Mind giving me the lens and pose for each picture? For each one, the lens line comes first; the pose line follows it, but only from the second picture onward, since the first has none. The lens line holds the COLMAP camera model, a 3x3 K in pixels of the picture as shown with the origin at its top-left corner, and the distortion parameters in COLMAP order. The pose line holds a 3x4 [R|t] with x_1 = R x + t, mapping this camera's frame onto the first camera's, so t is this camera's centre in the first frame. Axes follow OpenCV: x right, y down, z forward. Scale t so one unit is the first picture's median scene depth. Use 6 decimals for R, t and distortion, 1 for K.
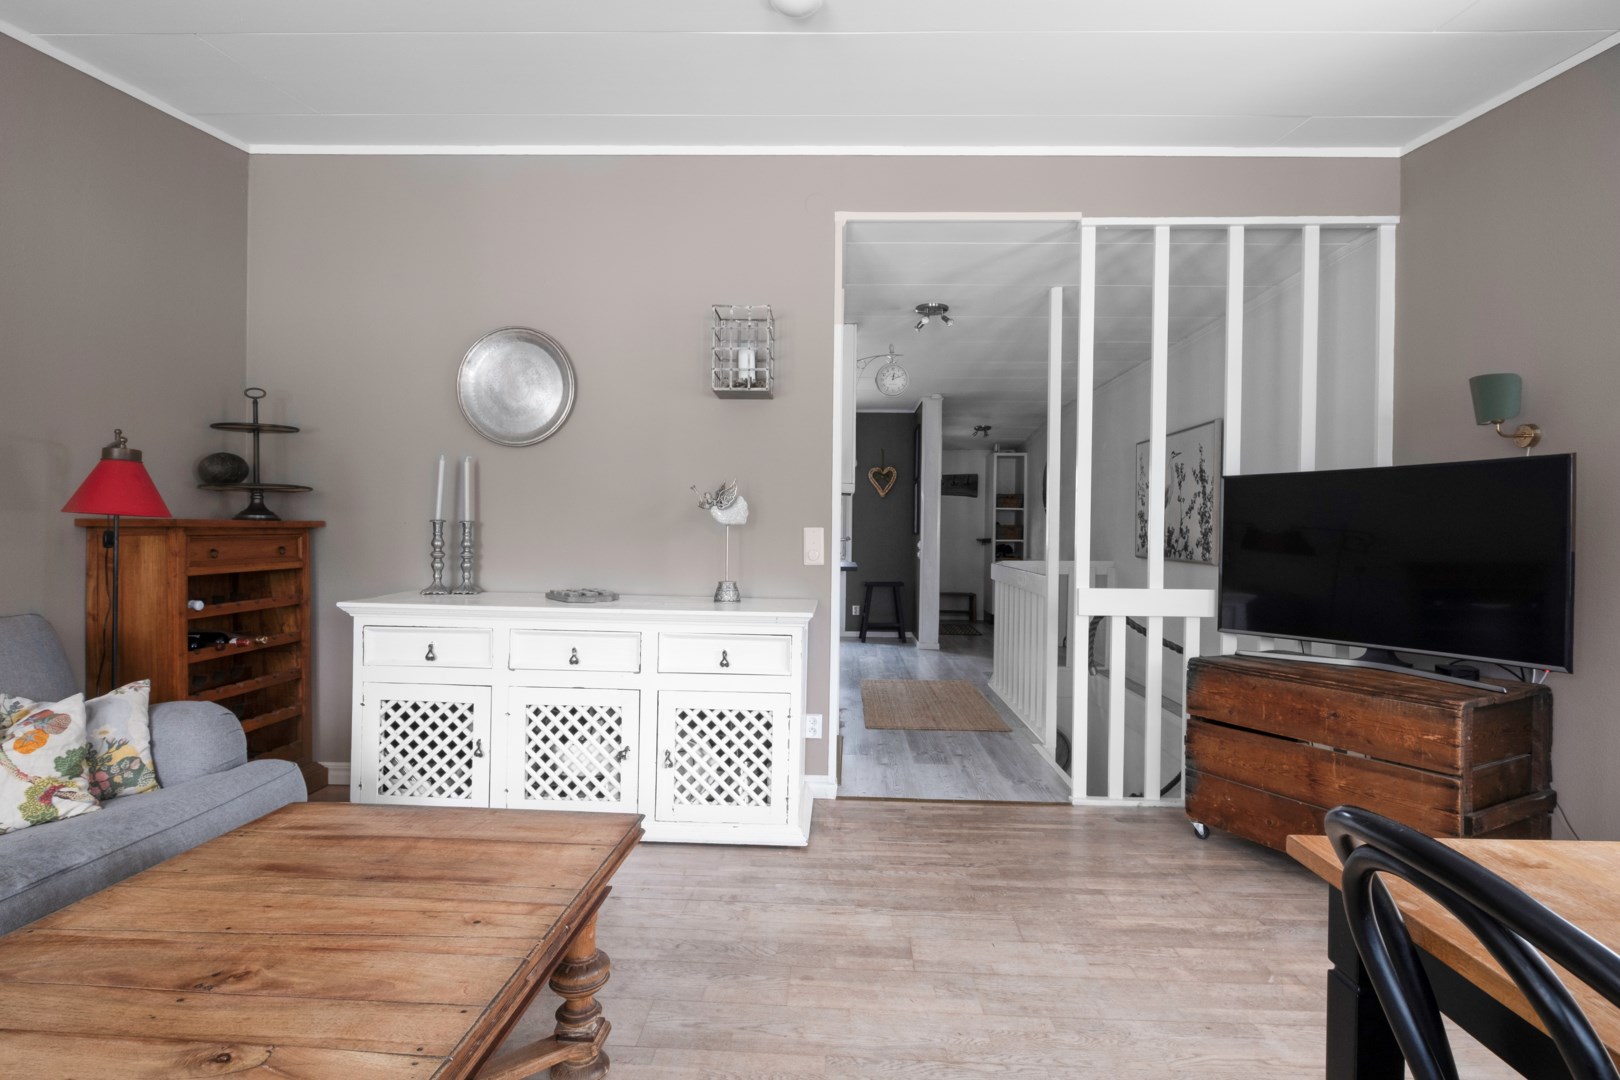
lens RADIAL K [[795.0, 0, 803.7], [0, 795.0, 540.4], [0, 0, 1]] dist [0.001730, -0.000039]
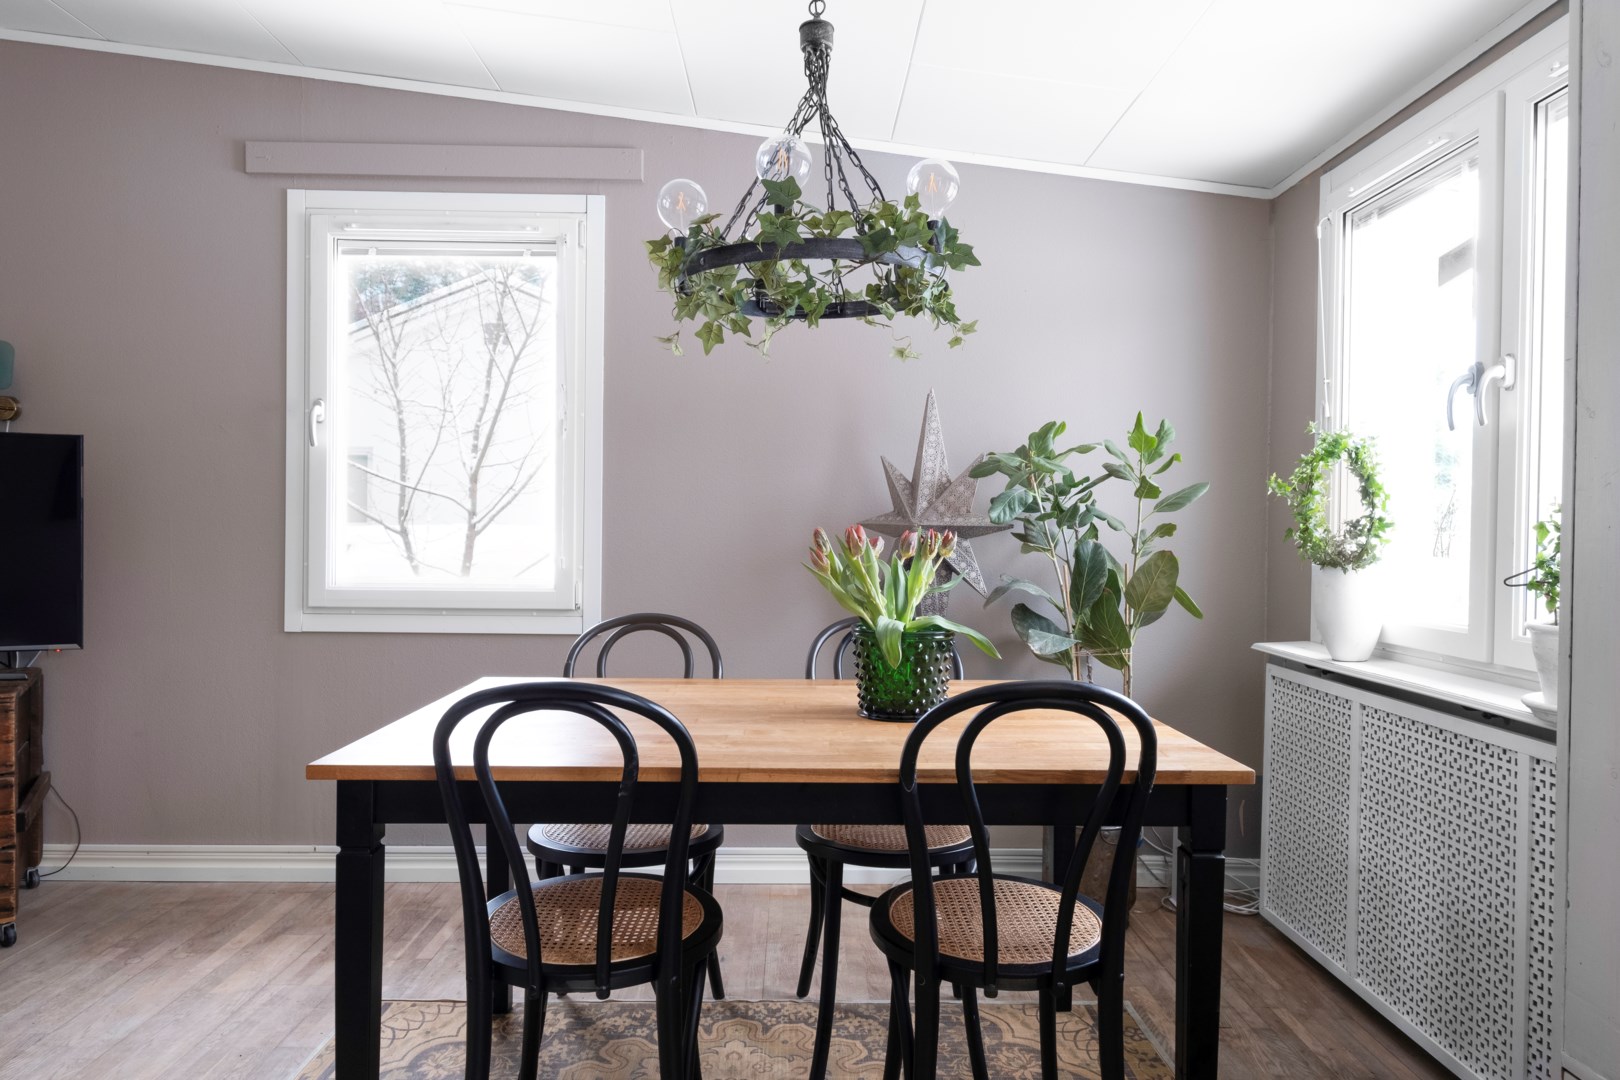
lens RADIAL K [[1064.4, 0, 809.9], [0, 1064.4, 538.1], [0, 0, 1]] dist [-0.005296, -0.003054]
pose [[-0.048917, -0.020164, 0.998599, -0.448548], [-0.003477, 0.999794, 0.020018, -0.007096], [-0.998797, -0.002493, -0.048977, 0.124457]]
